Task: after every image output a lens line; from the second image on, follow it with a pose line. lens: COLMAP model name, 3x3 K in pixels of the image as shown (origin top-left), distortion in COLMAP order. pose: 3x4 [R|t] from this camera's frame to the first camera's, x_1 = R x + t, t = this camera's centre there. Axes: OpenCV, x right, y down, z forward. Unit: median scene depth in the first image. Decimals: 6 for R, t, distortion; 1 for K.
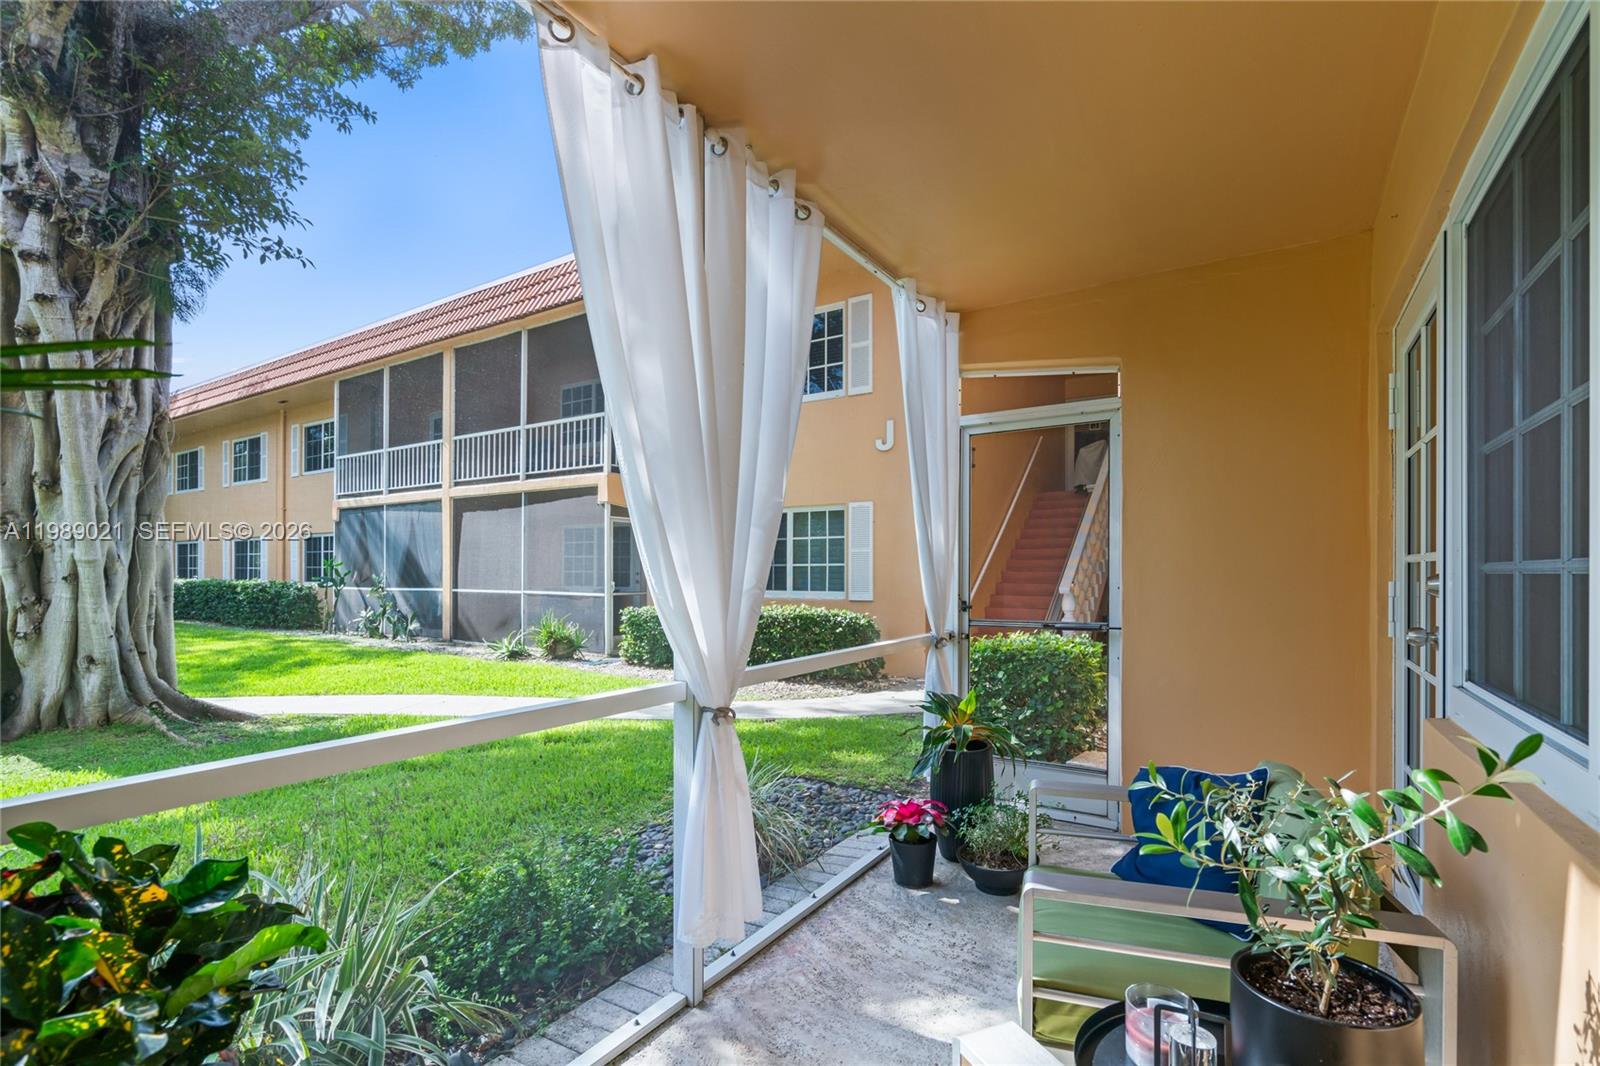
lens RADIAL K [[714.7, 0, 794.4], [0, 714.7, 573.2], [0, 0, 1]] dist [-0.001447, 0.000002]
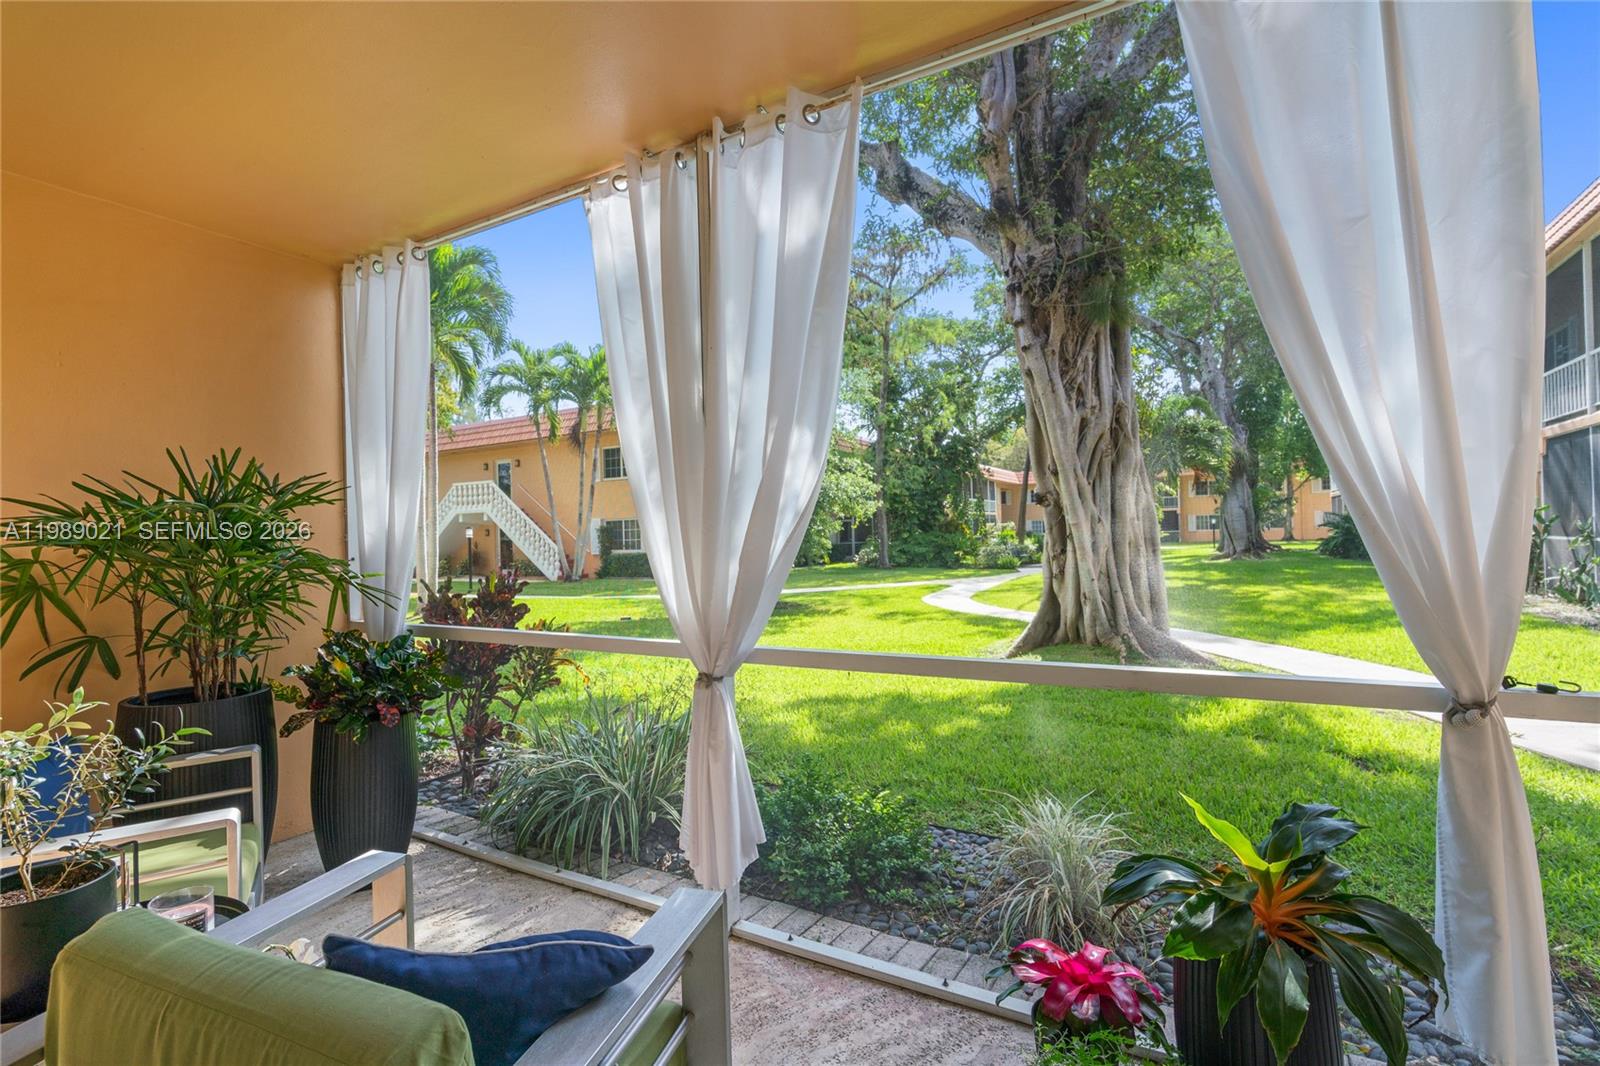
lens RADIAL K [[715.5, 0, 800.0], [0, 715.5, 533.0], [0, 0, 1]] dist [-0.003729, 0.000128]
pose [[0.043907, -0.013024, -0.998951, 0.355126], [0.027588, 0.999550, -0.011819, 0.002066], [0.998655, -0.027040, 0.044246, 0.398490]]
